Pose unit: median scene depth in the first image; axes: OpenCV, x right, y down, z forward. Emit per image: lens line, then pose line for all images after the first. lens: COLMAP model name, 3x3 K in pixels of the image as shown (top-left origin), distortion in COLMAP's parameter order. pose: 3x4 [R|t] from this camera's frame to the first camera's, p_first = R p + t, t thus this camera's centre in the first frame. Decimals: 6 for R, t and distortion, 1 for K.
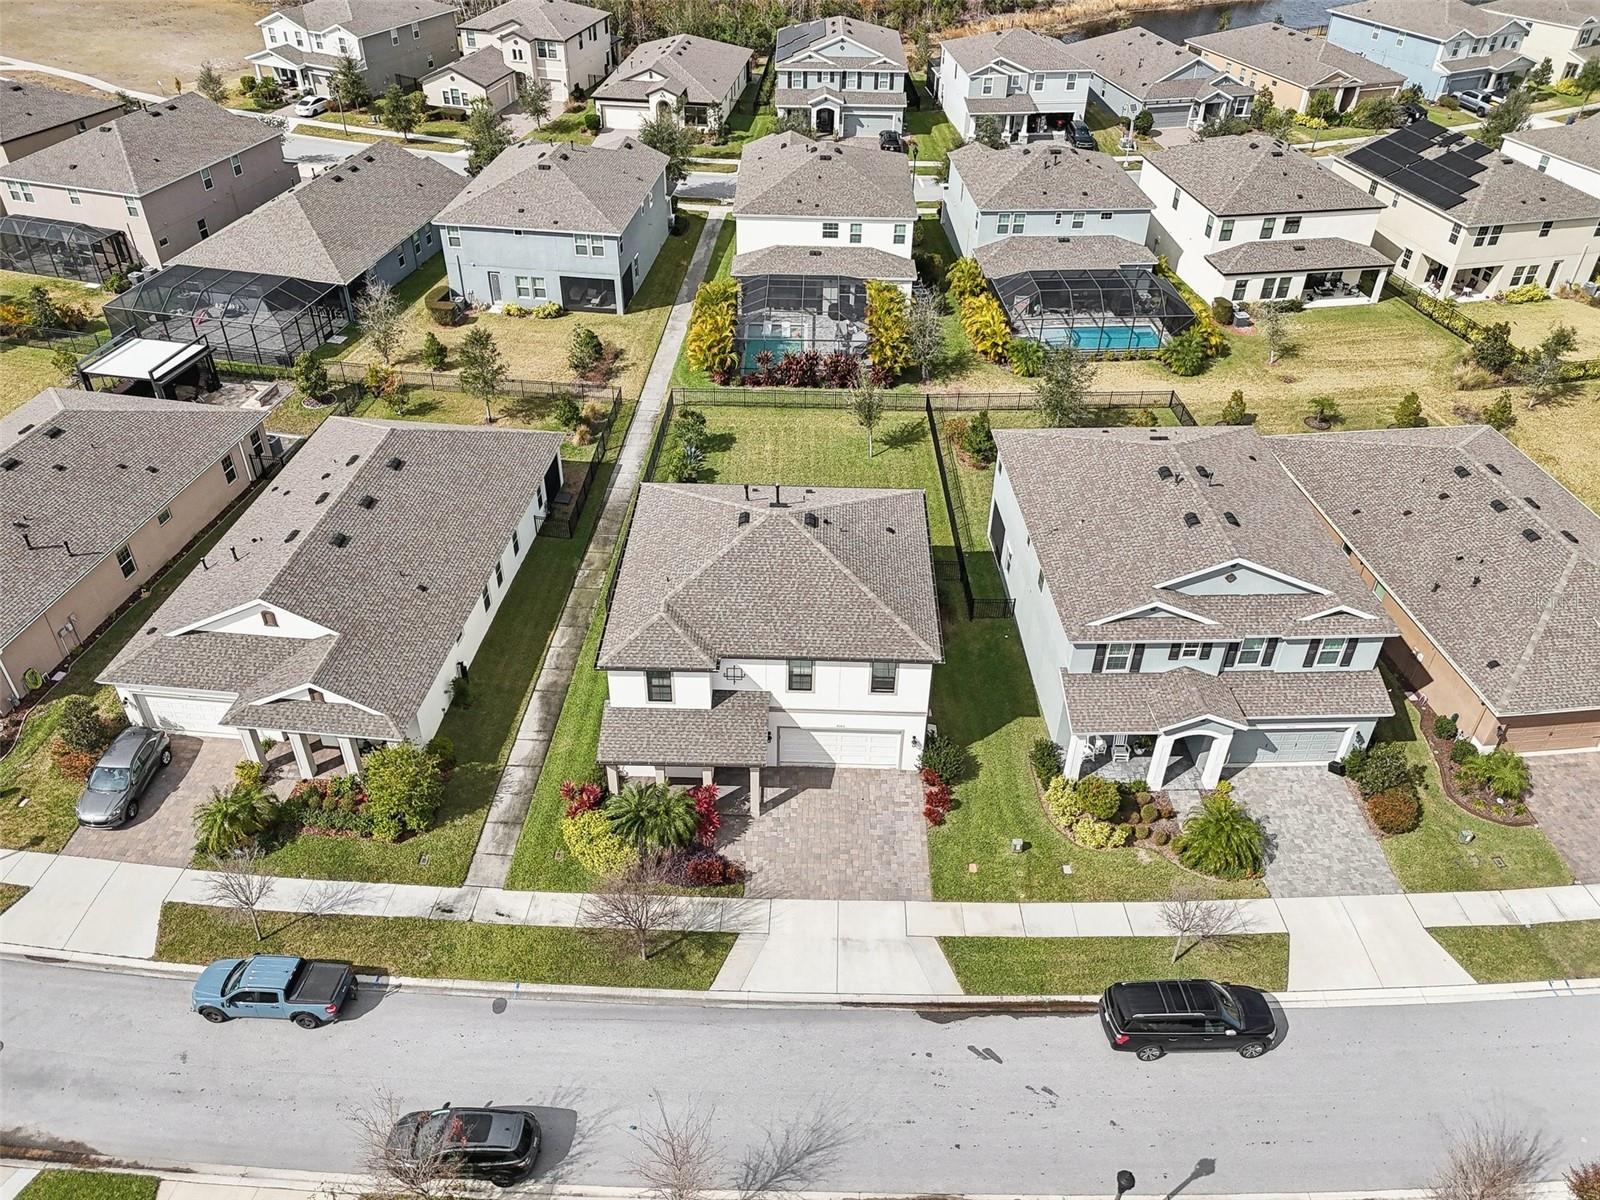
lens RADIAL K [[1196.9, 0, 804.7], [0, 1196.9, 613.9], [0, 0, 1]] dist [0.046842, -0.035294]
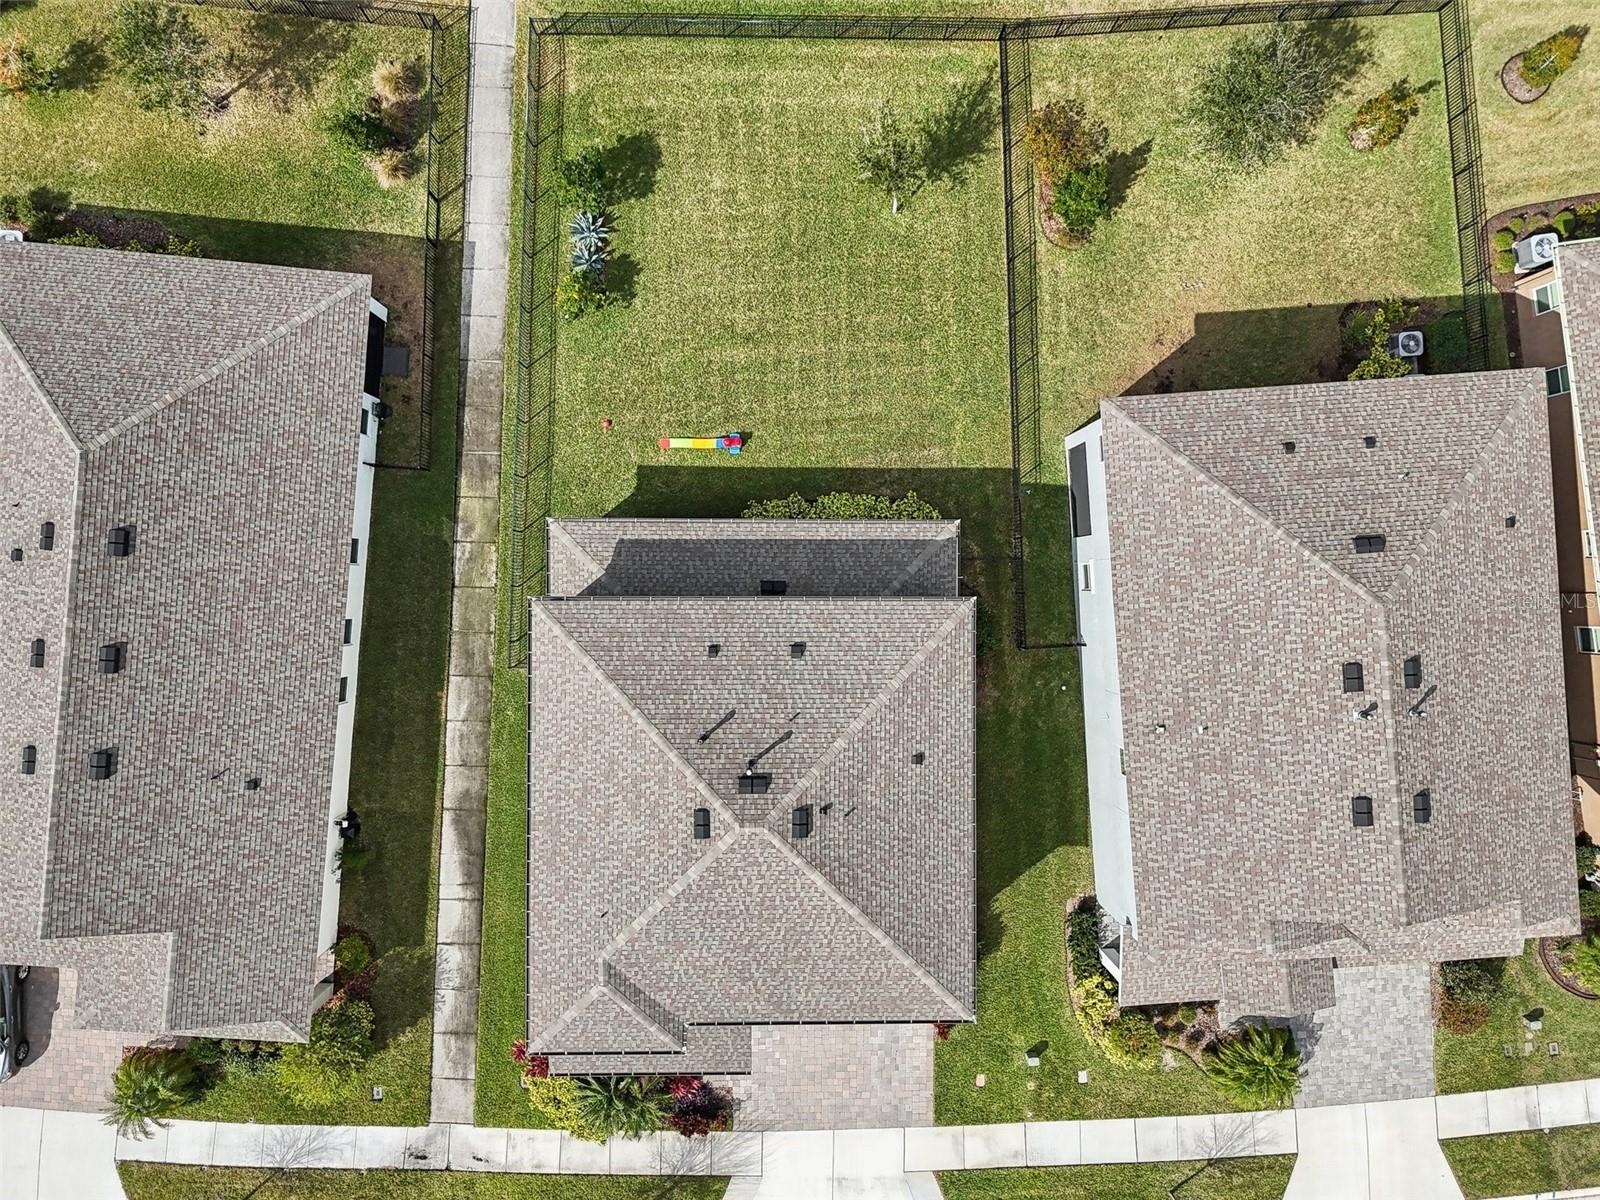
lens RADIAL K [[1196.9, 0, 804.9], [0, 1196.9, 603.5], [0, 0, 1]] dist [0.046842, -0.035294]
pose [[0.999786, -0.017628, 0.010829, 0.002284], [0.001856, 0.597714, 0.801707, -0.740345], [-0.020605, -0.801516, 0.597619, 0.739462]]
